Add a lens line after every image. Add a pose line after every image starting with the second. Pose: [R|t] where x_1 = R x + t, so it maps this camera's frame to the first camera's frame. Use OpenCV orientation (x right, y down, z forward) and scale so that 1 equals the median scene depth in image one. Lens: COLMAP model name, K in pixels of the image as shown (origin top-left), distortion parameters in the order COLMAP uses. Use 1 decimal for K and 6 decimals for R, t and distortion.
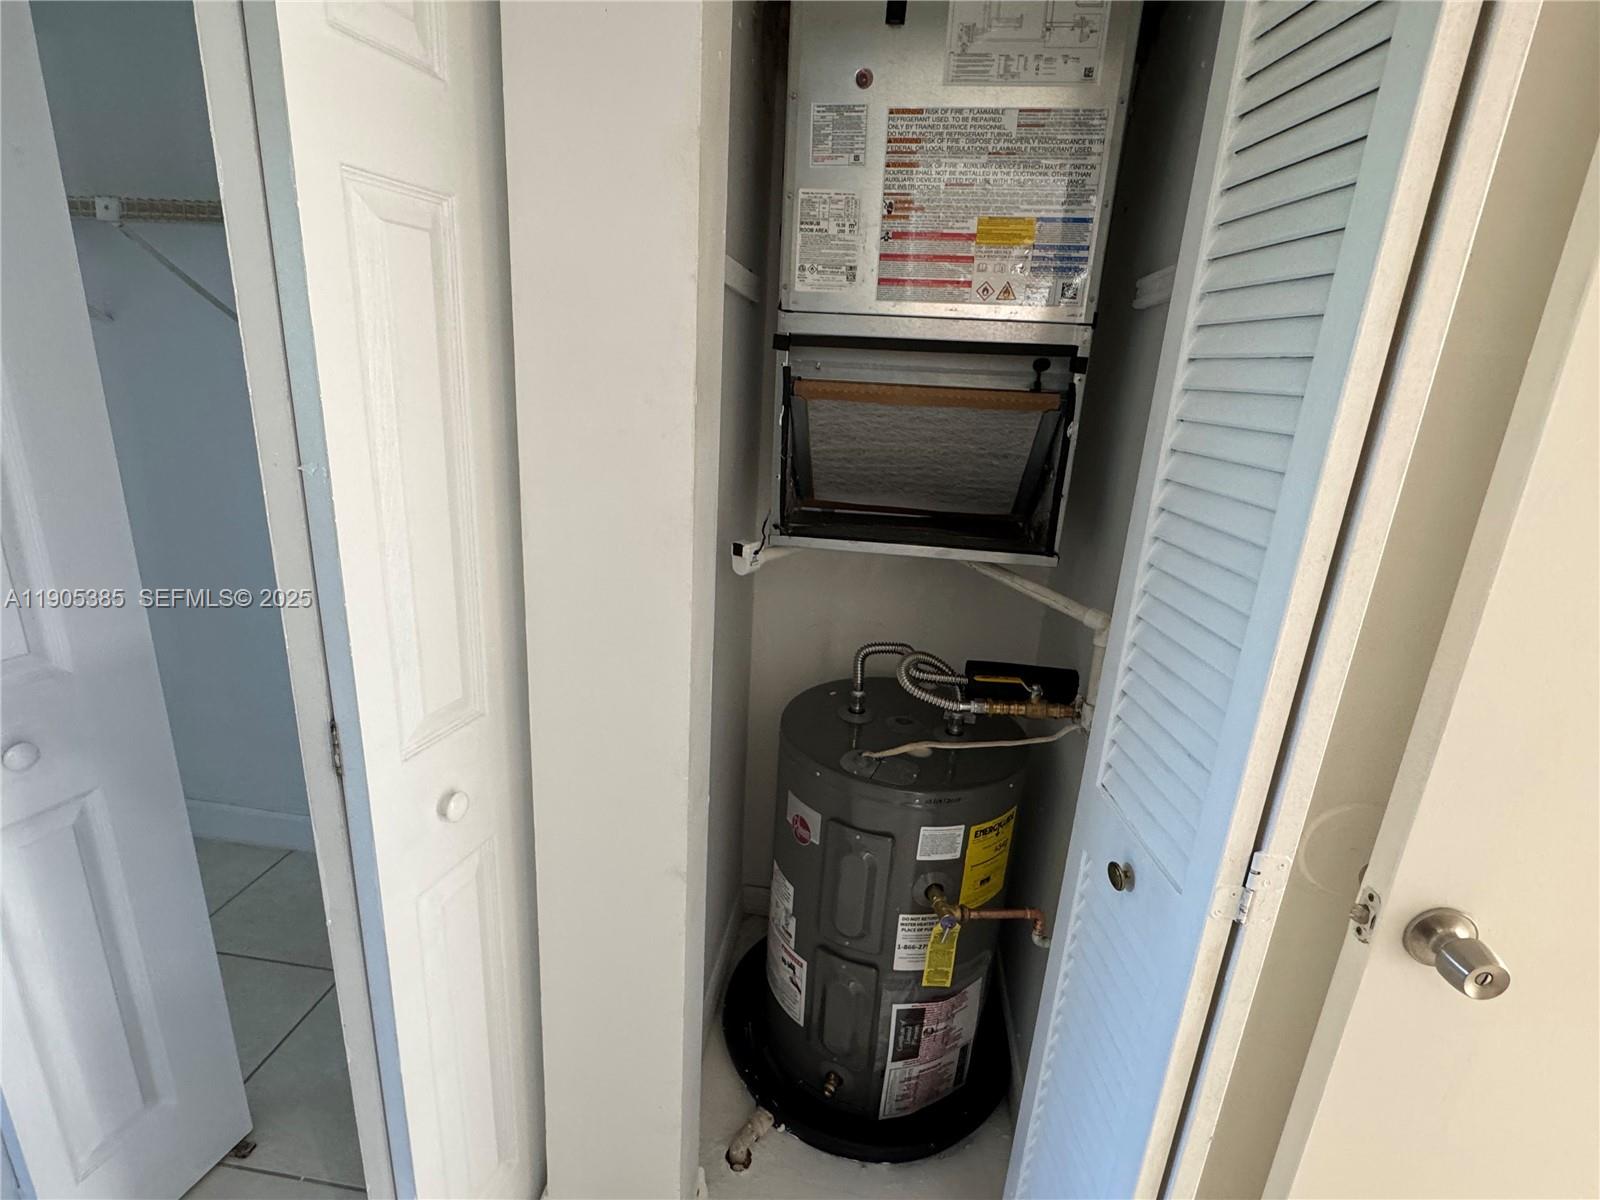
lens RADIAL K [[762.4, 0, 797.8], [0, 762.4, 600.4], [0, 0, 1]] dist [-0.001471, -0.000777]
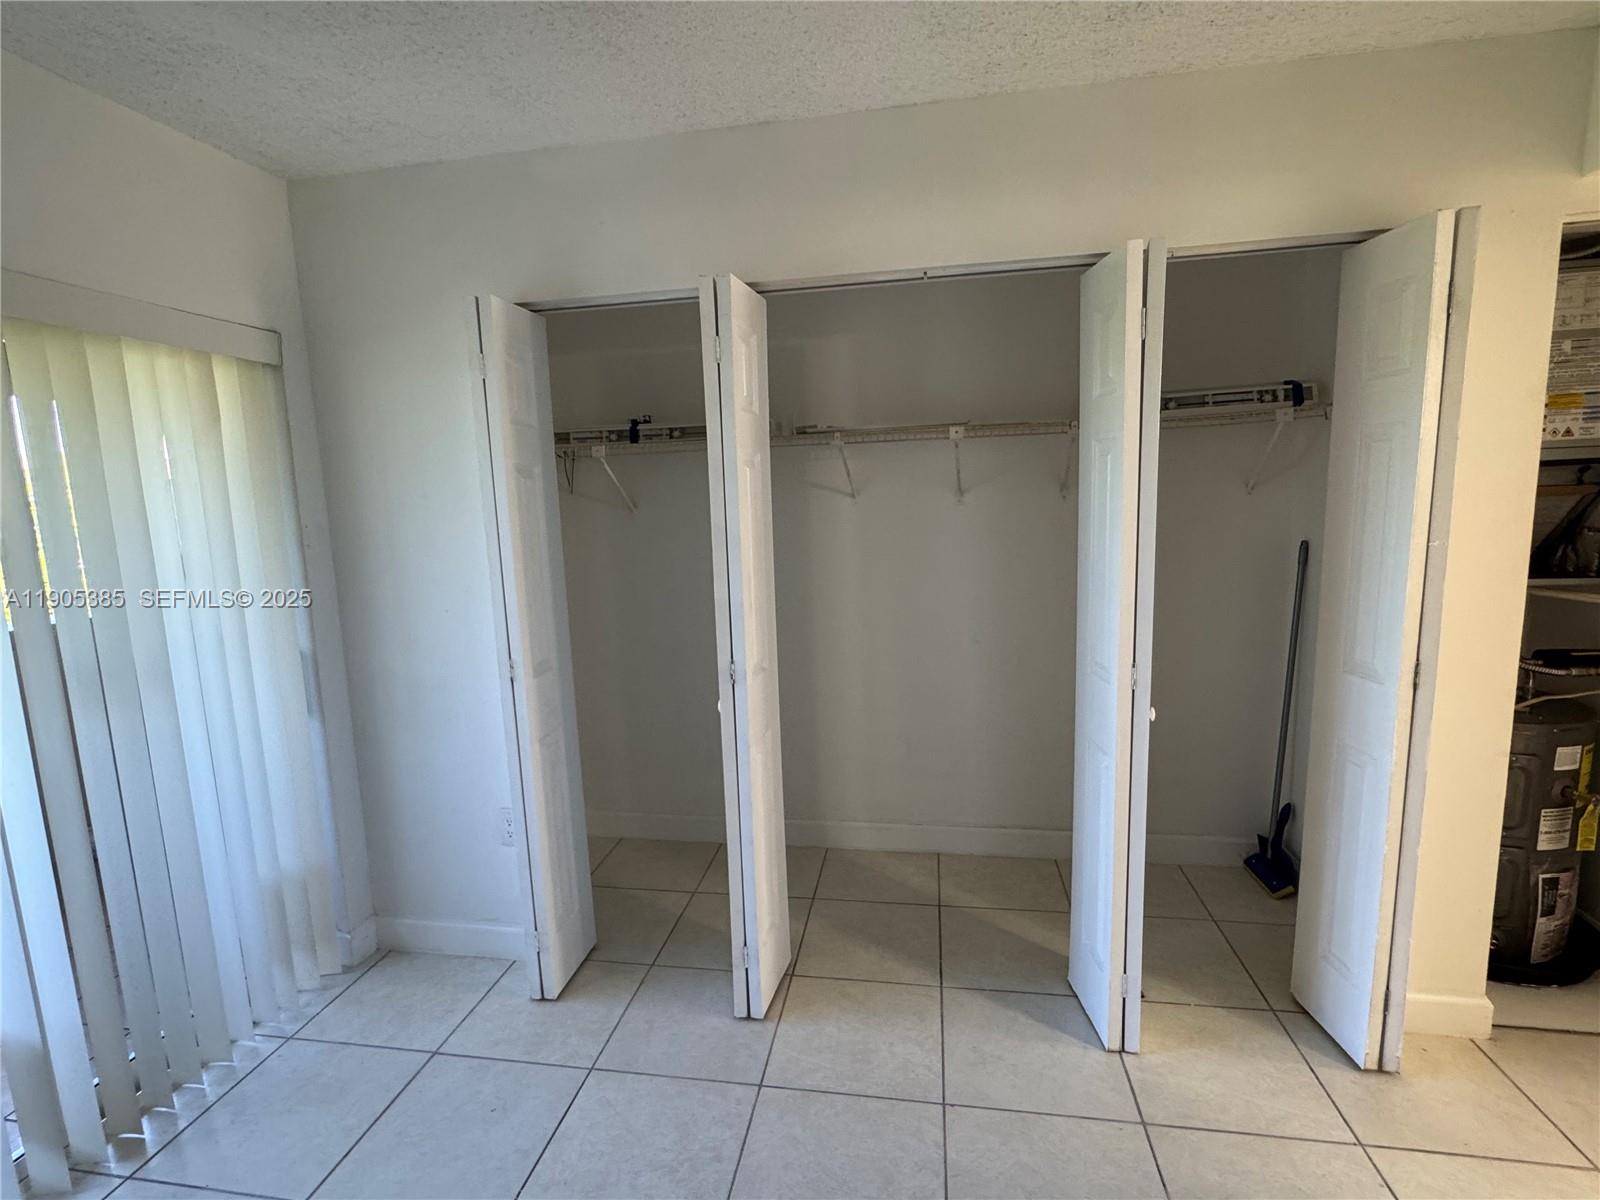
lens RADIAL K [[762.4, 0, 800.8], [0, 762.4, 600.3], [0, 0, 1]] dist [-0.001471, -0.000777]
pose [[0.994770, -0.084214, -0.057803, -1.227345], [0.074660, 0.985682, -0.151186, 0.103200], [0.069707, 0.146080, 0.986814, -0.707031]]
